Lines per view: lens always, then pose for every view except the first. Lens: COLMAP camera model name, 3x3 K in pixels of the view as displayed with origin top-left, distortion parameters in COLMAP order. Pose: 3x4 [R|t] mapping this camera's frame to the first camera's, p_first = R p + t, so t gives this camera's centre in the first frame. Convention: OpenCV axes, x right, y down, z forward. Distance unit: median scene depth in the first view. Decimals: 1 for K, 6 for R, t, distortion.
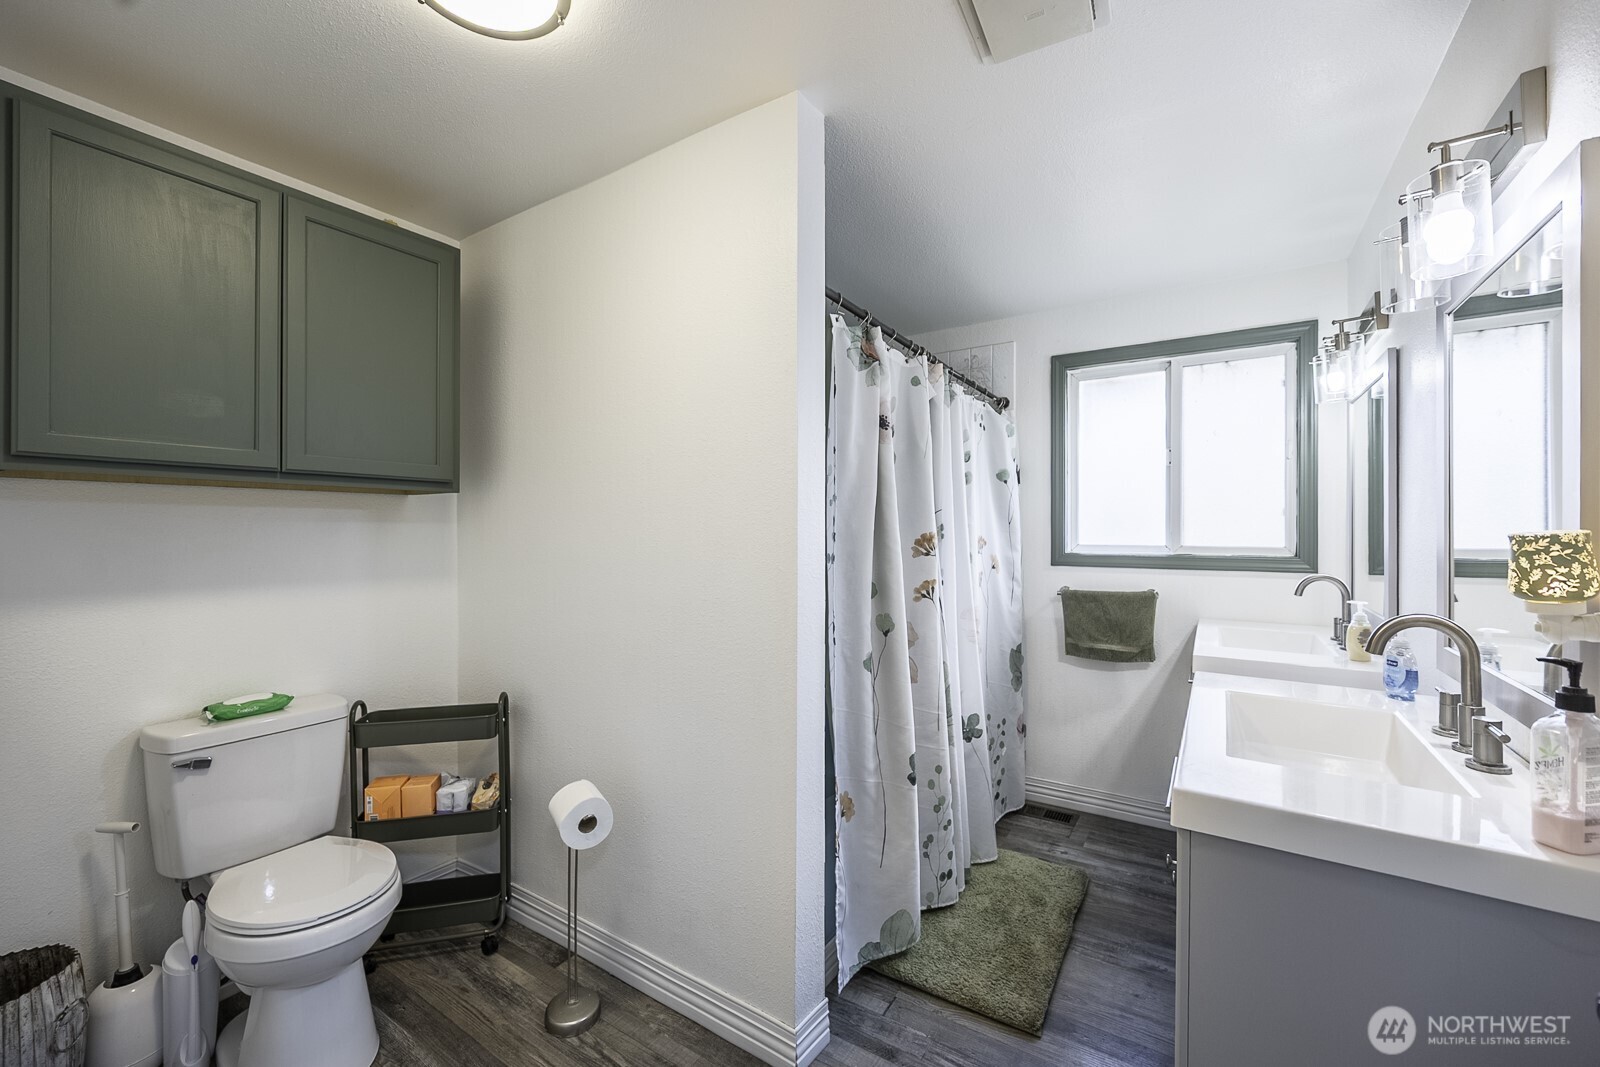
lens RADIAL K [[651.7, 0, 800.0], [0, 651.7, 533.5], [0, 0, 1]] dist [-0.003166, -0.000218]
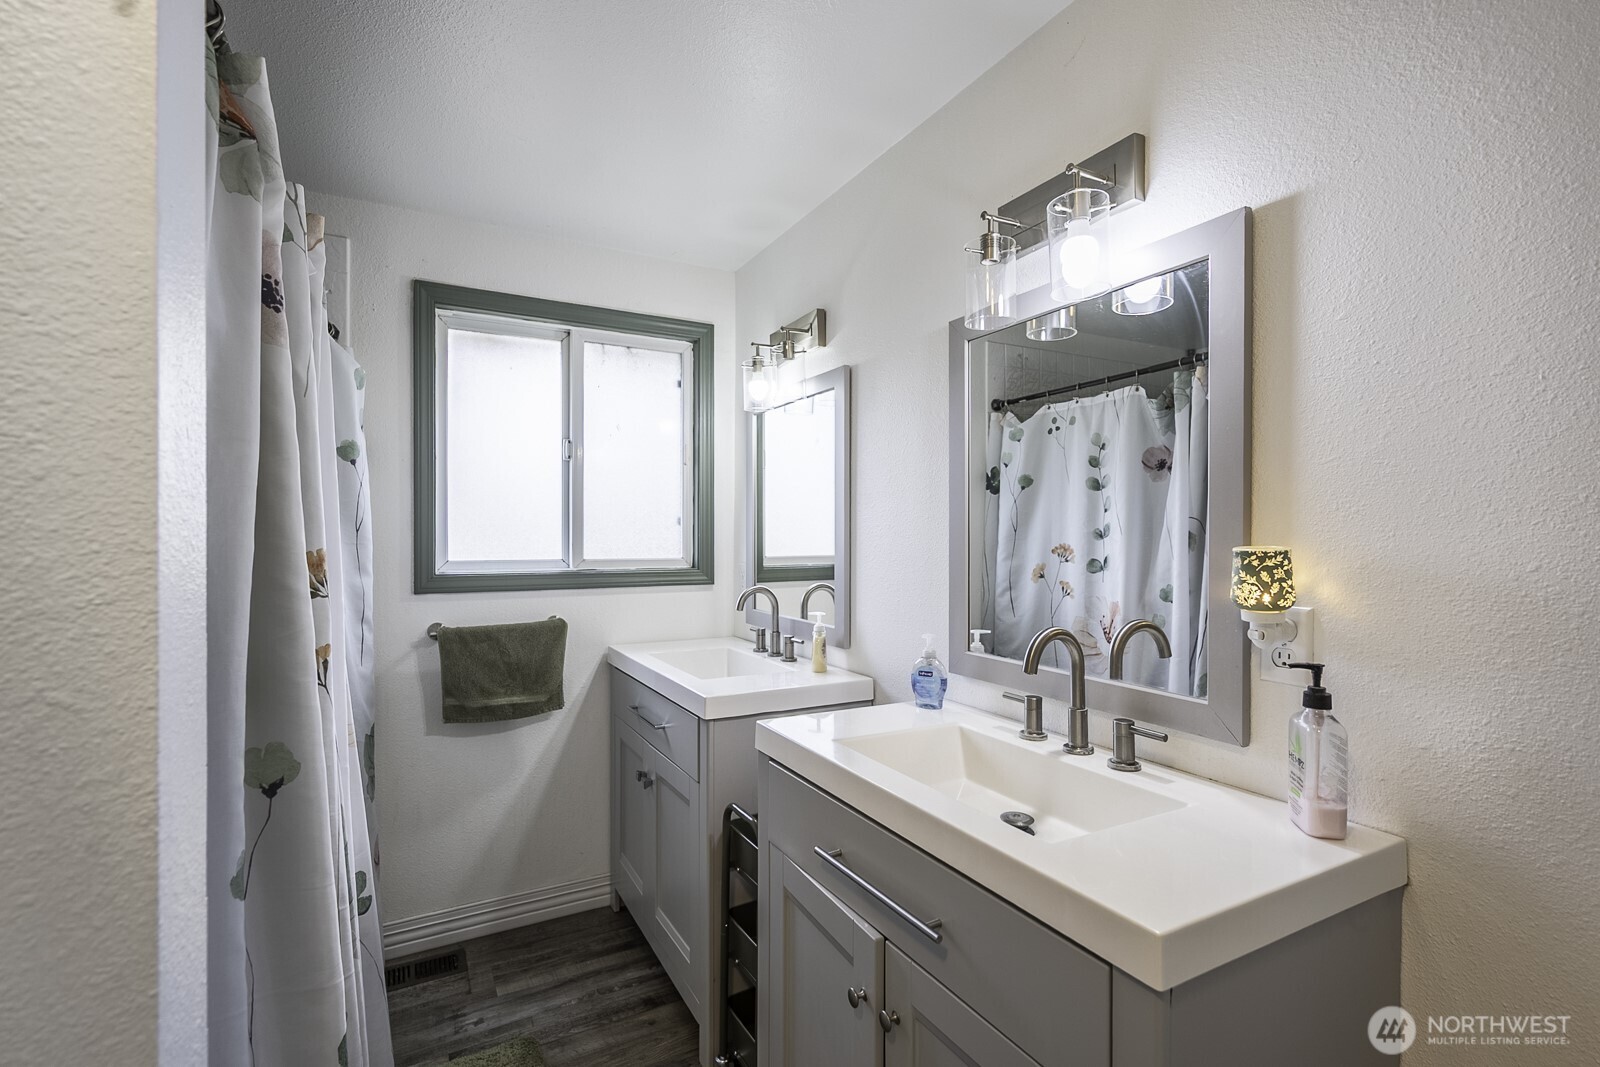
lens RADIAL K [[716.0, 0, 801.3], [0, 716.0, 539.5], [0, 0, 1]] dist [0.000274, -0.000071]
pose [[0.465185, -0.004386, 0.885203, -0.089383], [0.005121, 0.999984, 0.002264, -0.007322], [-0.885199, 0.003480, 0.465200, 0.351809]]
